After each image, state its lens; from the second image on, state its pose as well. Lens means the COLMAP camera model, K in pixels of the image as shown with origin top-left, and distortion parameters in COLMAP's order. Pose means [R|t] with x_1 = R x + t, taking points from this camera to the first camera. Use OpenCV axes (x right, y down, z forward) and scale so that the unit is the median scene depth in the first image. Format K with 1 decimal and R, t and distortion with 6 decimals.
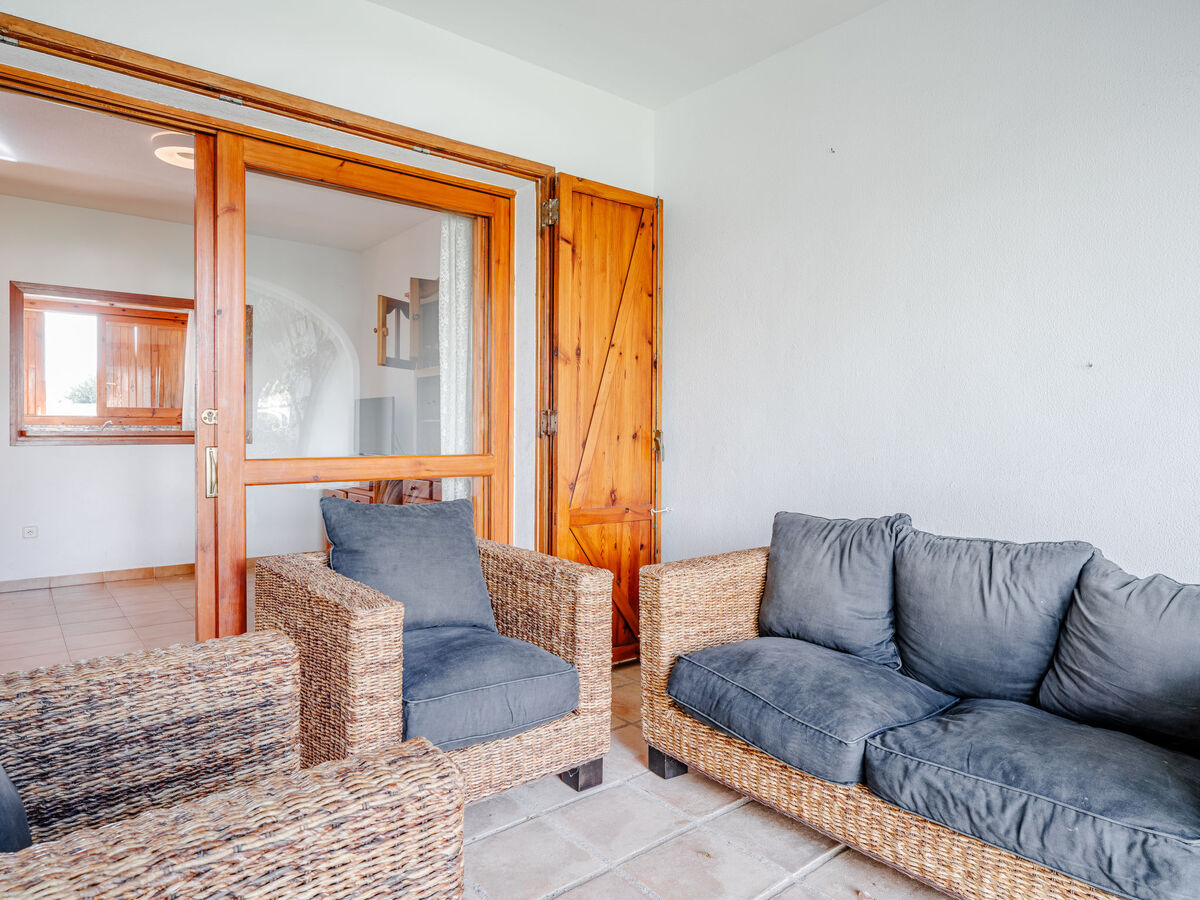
lens RADIAL K [[733.8, 0, 589.6], [0, 733.8, 446.5], [0, 0, 1]] dist [-0.000394, 0.004201]
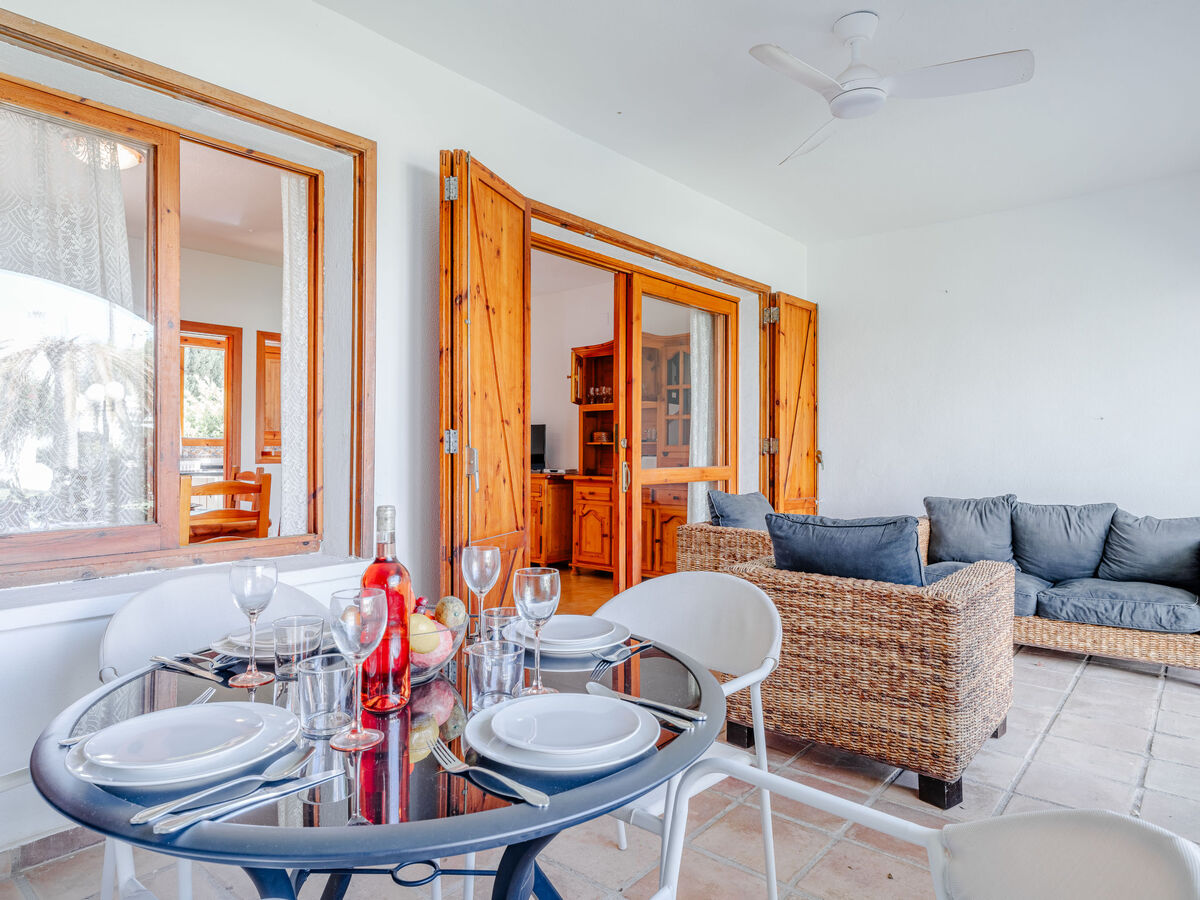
lens RADIAL K [[733.8, 0, 589.6], [0, 733.8, 446.5], [0, 0, 1]] dist [-0.000394, 0.004201]
pose [[0.982653, 0.001056, 0.185449, -1.153319], [0.003683, 0.999676, -0.025205, 0.013005], [-0.185416, 0.025450, 0.982331, -0.778382]]
